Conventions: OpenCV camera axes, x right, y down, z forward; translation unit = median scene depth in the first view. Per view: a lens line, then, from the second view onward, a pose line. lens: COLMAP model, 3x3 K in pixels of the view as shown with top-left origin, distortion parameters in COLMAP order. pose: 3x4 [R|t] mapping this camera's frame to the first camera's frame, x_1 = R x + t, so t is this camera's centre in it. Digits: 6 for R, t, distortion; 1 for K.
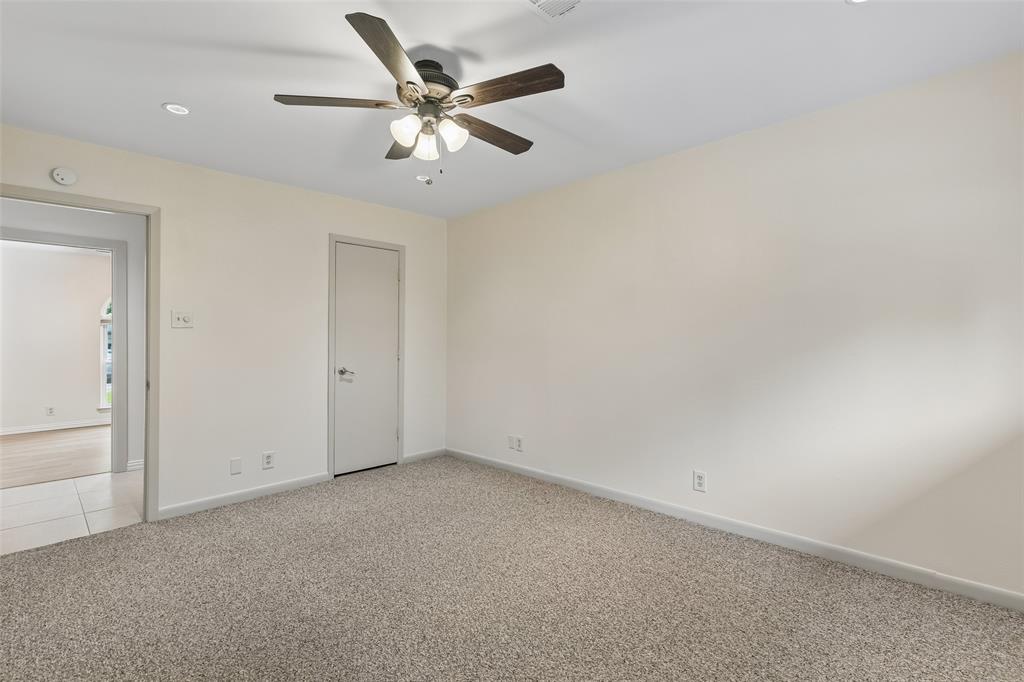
lens RADIAL K [[462.1, 0, 512.0], [0, 462.1, 341.0], [0, 0, 1]] dist [0.002870, 0.000059]
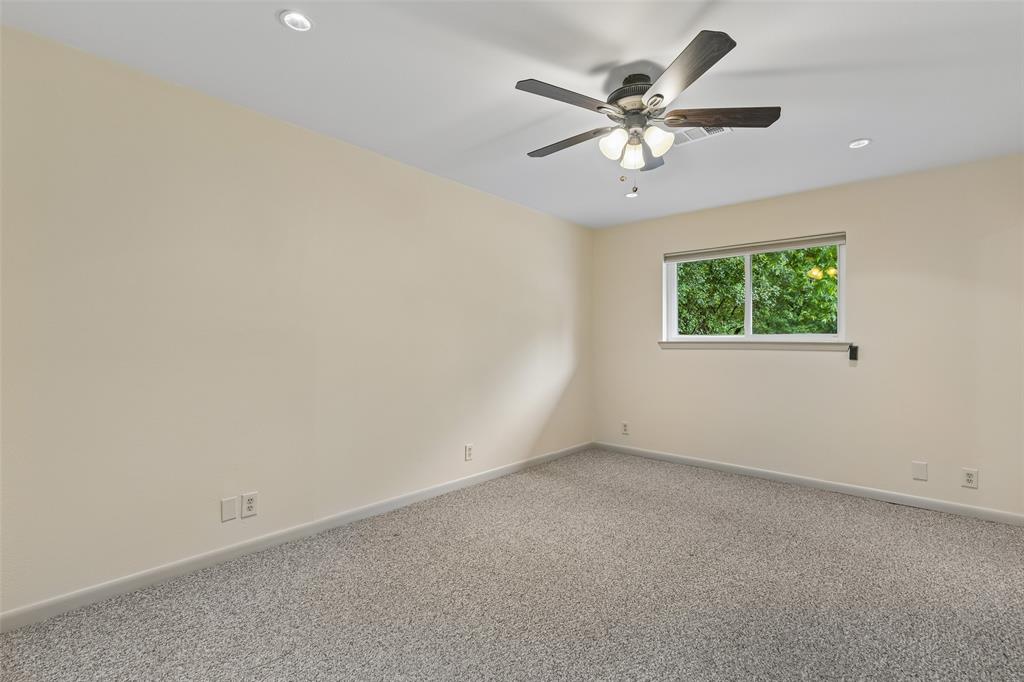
lens RADIAL K [[462.1, 0, 512.0], [0, 462.1, 341.0], [0, 0, 1]] dist [0.002870, 0.000059]
pose [[-0.031340, 0.000433, 0.999509, -1.007870], [-0.001781, 0.999998, -0.000489, -0.004398], [-0.999507, -0.001796, -0.031339, 1.067953]]
